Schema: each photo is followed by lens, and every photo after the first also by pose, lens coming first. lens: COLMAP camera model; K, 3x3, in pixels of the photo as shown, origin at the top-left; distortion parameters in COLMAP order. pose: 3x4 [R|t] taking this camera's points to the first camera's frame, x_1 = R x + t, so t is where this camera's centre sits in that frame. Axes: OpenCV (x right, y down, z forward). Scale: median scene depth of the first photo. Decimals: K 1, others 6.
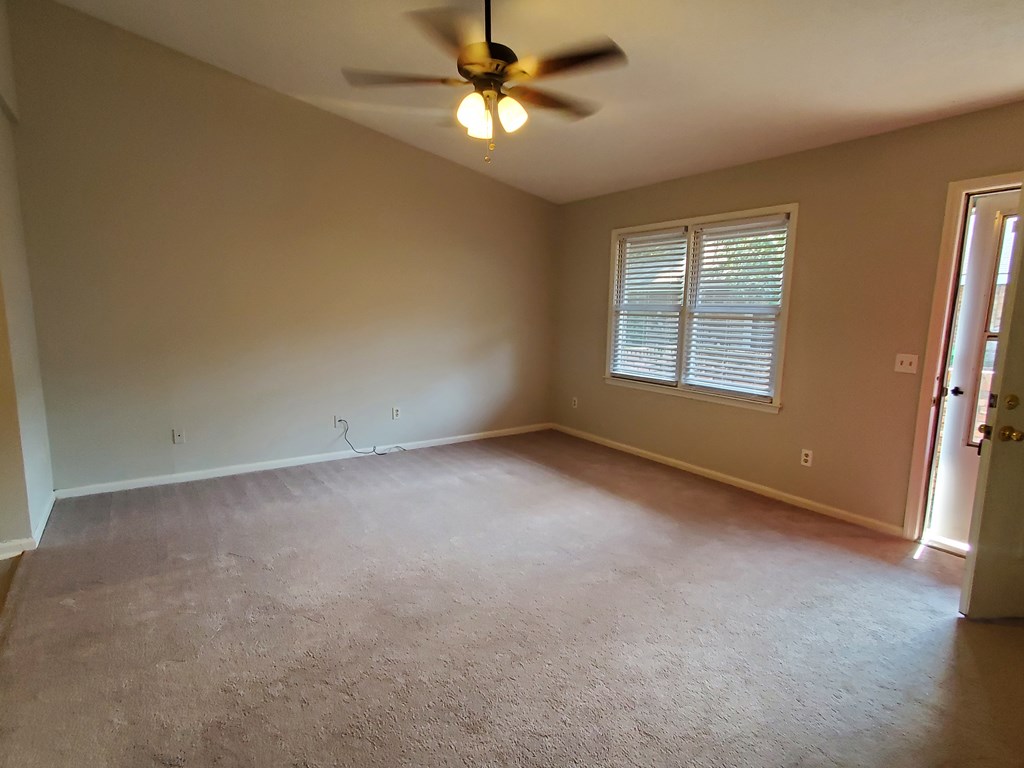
lens RADIAL K [[517.8, 0, 509.4], [0, 517.8, 387.3], [0, 0, 1]] dist [0.007616, 0.001660]
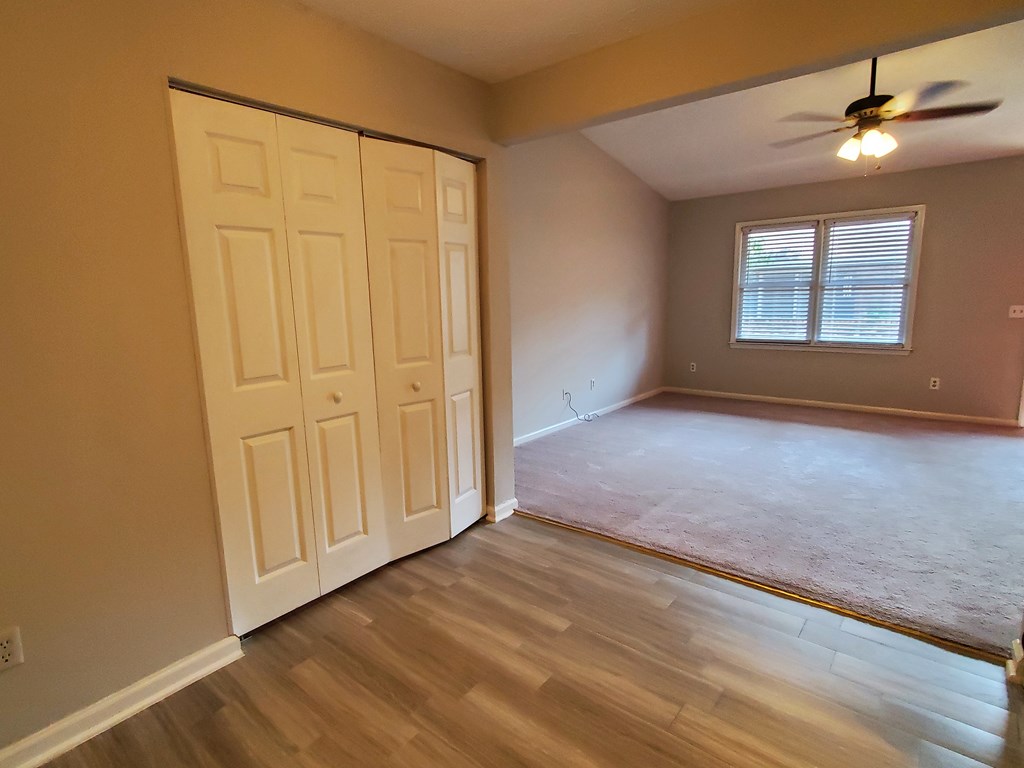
lens RADIAL K [[517.8, 0, 513.5], [0, 517.8, 376.4], [0, 0, 1]] dist [0.007616, 0.001660]
pose [[0.961135, -0.079290, 0.264449, -0.754969], [0.079567, 0.996783, 0.009680, 0.008438], [-0.264366, 0.011738, 0.964351, -0.059731]]
